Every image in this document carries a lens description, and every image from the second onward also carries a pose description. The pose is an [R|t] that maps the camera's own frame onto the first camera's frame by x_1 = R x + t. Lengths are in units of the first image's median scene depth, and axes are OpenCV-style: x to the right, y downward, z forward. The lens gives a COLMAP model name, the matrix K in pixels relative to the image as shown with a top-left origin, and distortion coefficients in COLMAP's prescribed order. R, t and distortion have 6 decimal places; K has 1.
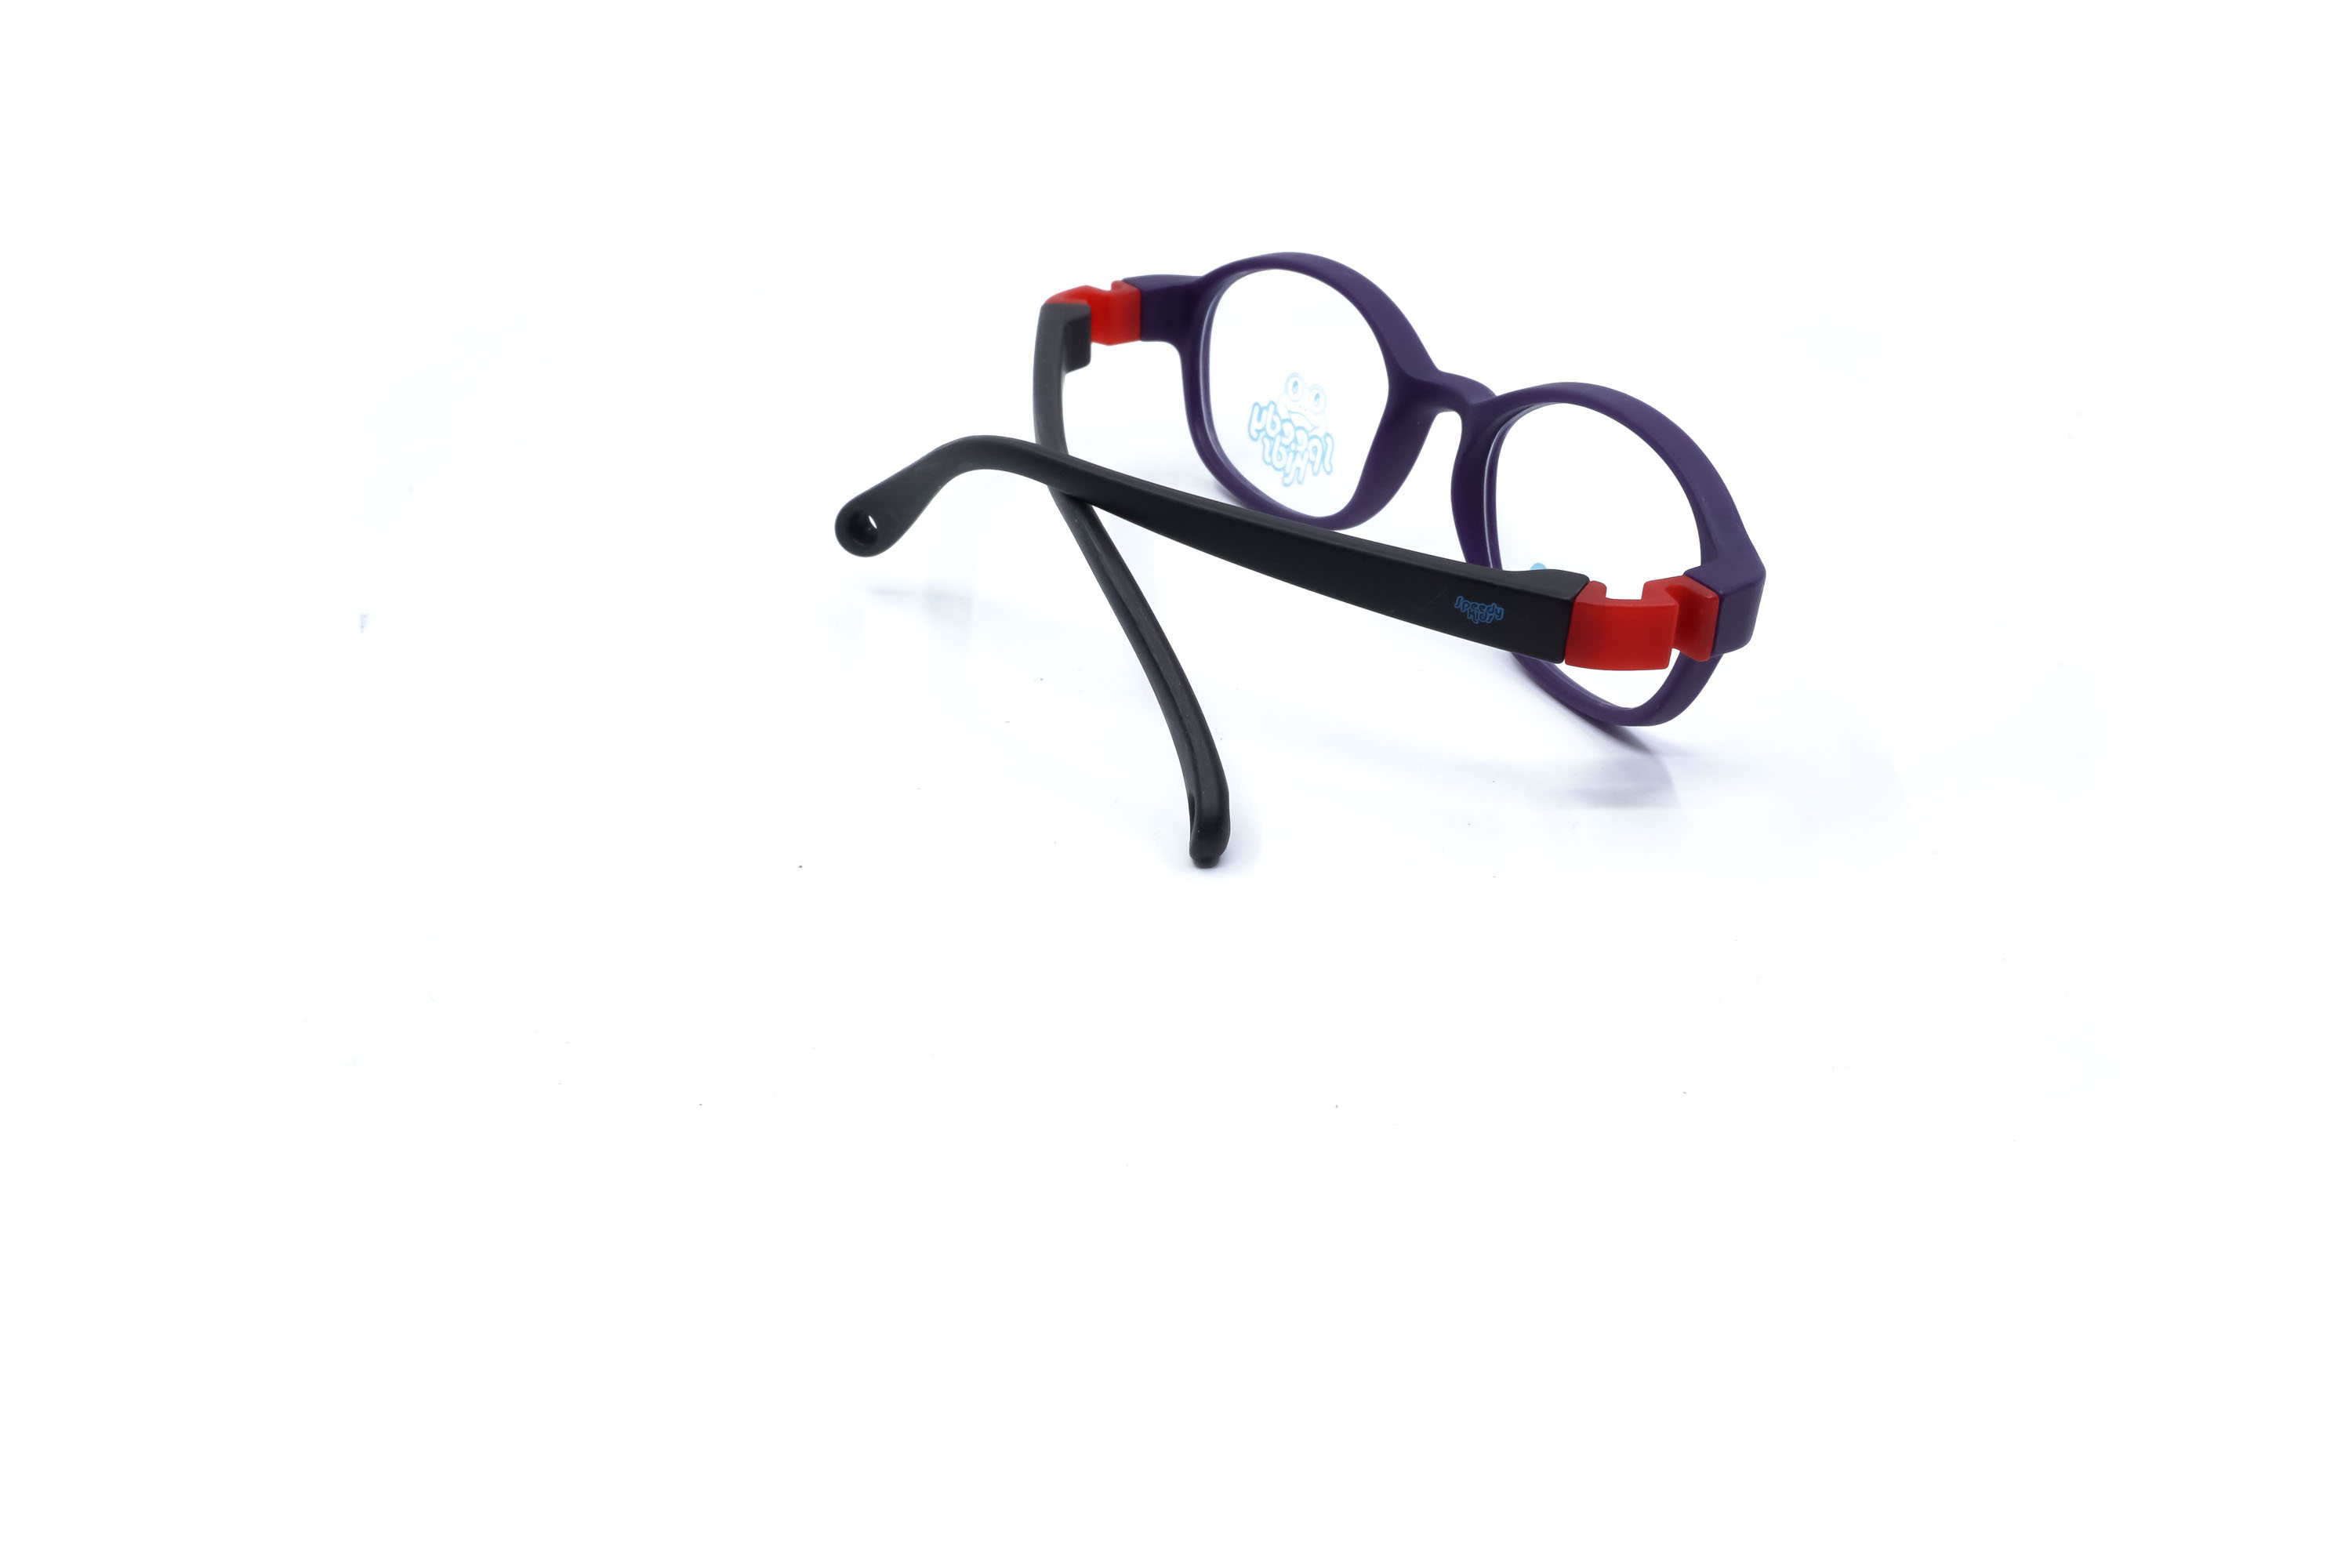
lens RADIAL K [[2417.7, 0, 1176.0], [0, 2417.7, 784.0], [0, 0, 1]] dist [0.013210, 0.002903]
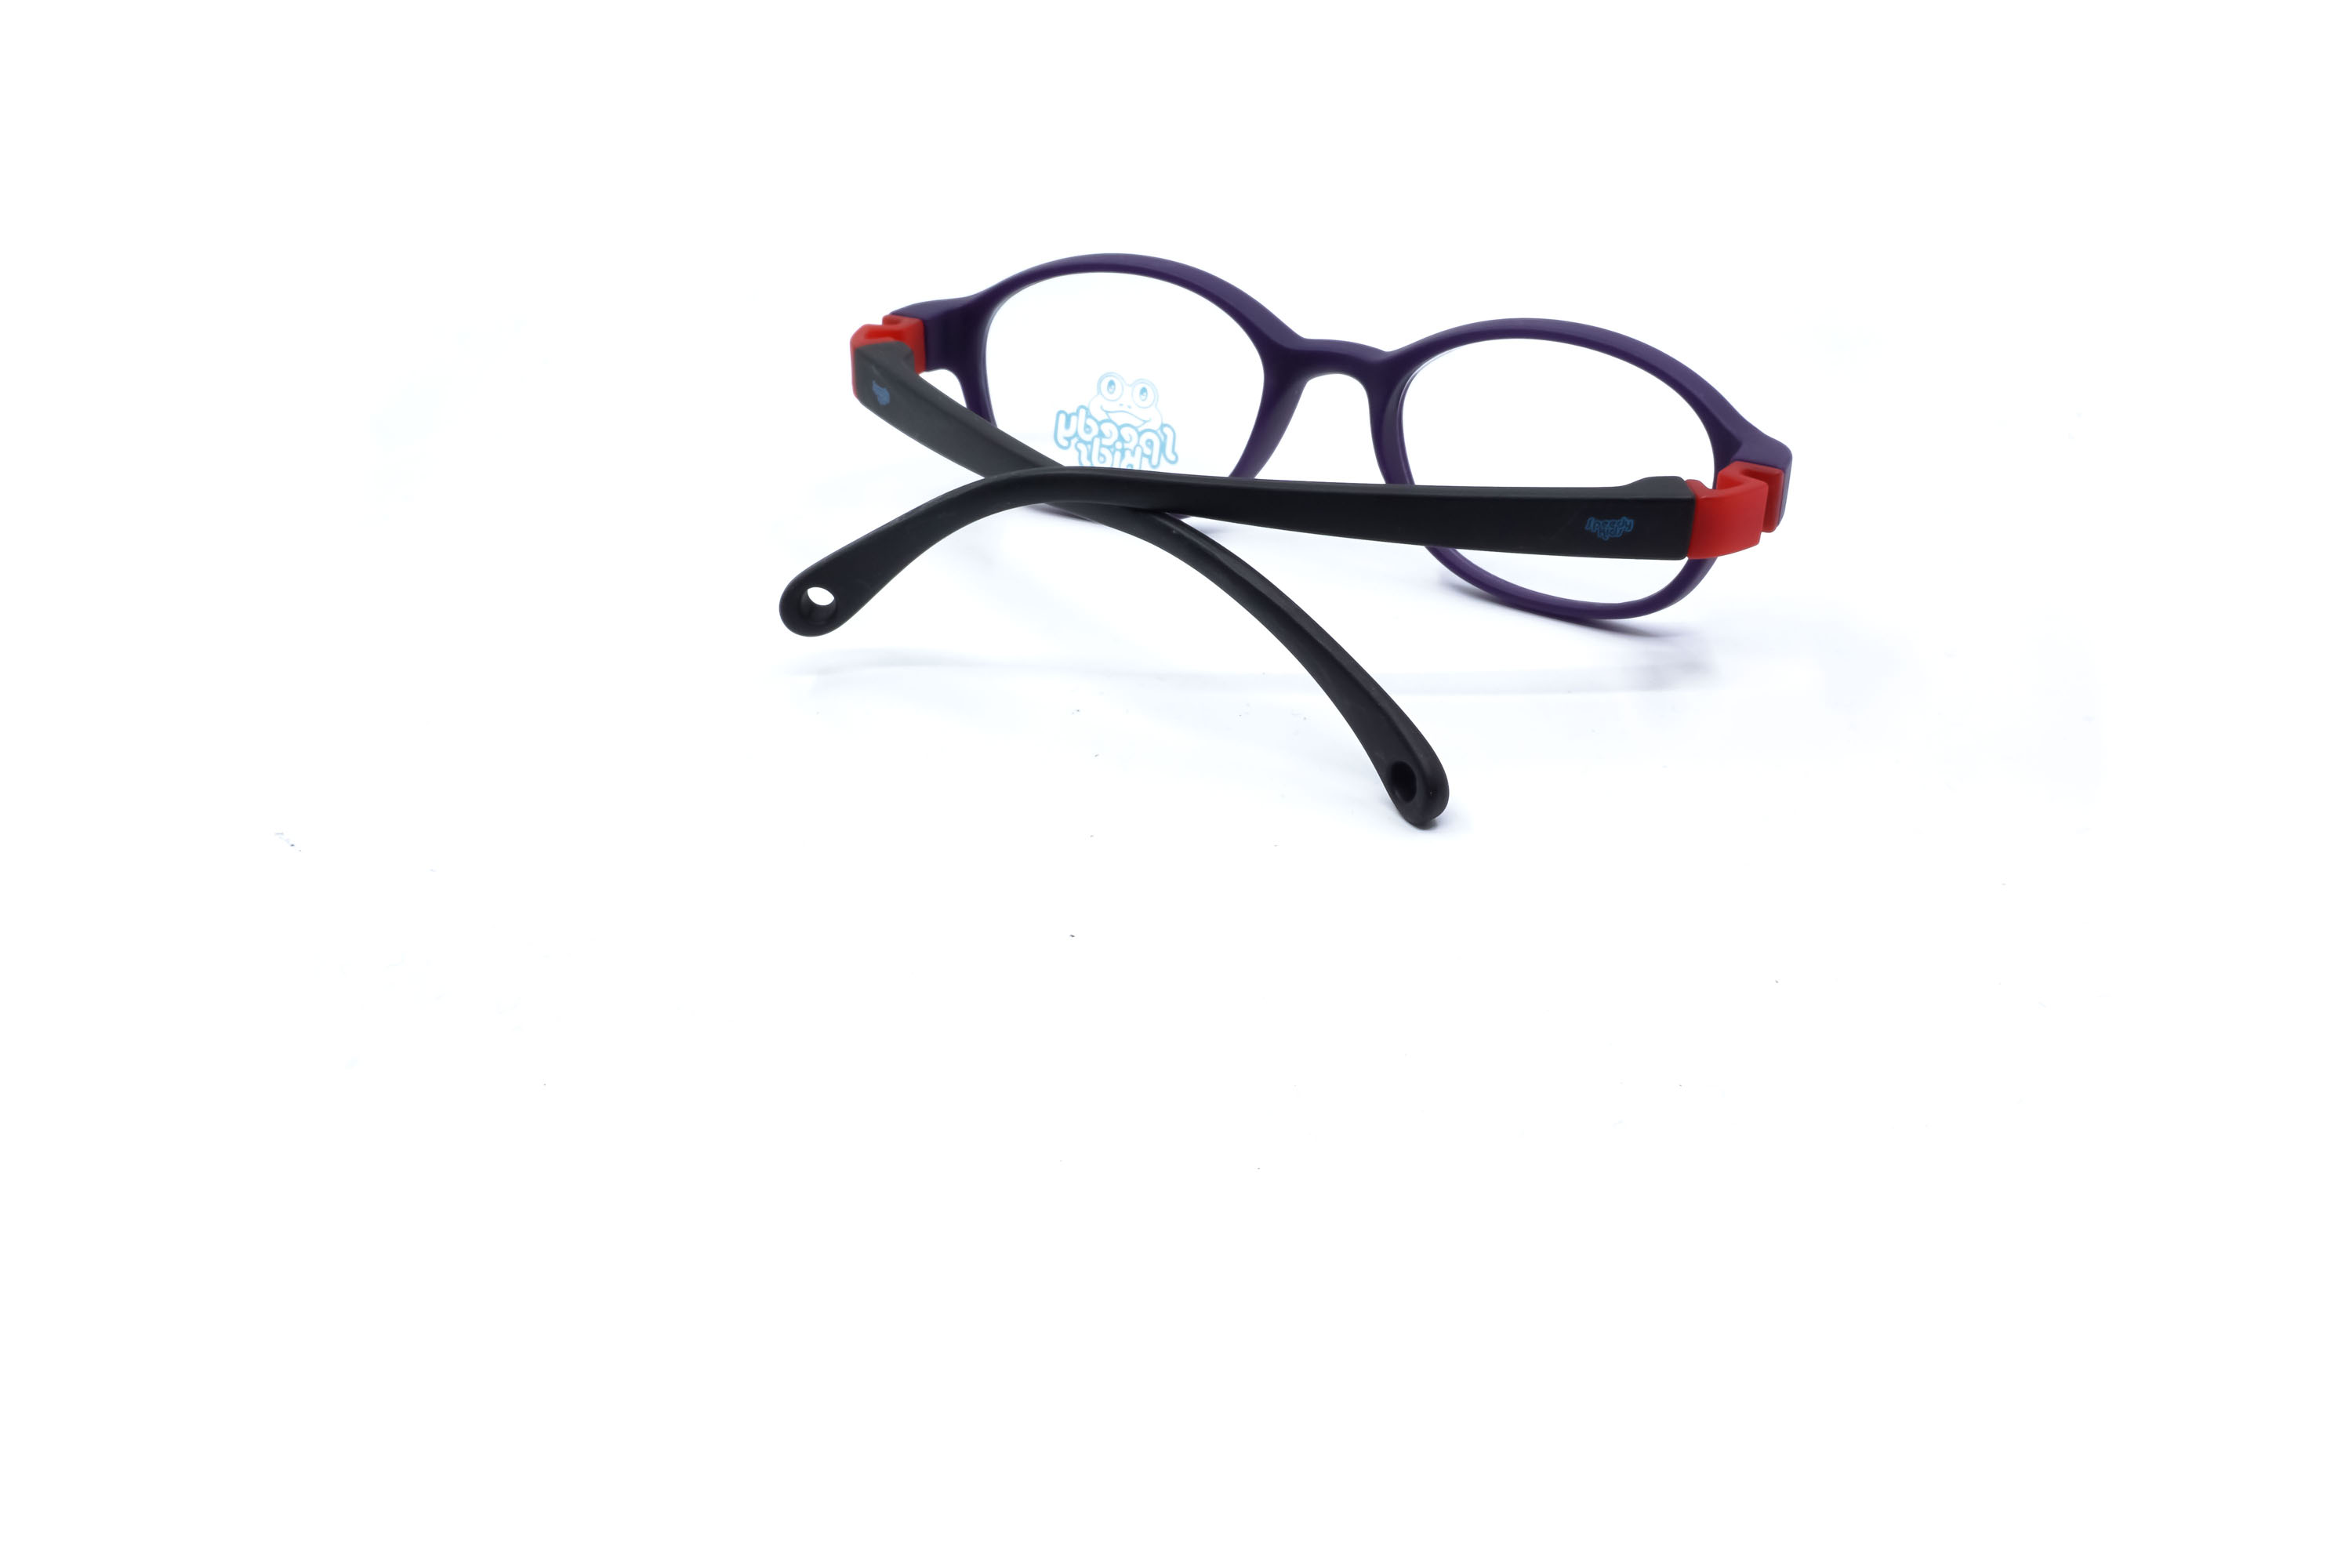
lens RADIAL K [[2417.7, 0, 1176.0], [0, 2417.7, 784.0], [0, 0, 1]] dist [0.013210, 0.002903]
pose [[0.866721, -0.242342, 0.435964, -0.407207], [0.247065, 0.967866, 0.046835, -0.045044], [-0.433306, 0.067118, 0.898744, 0.097545]]
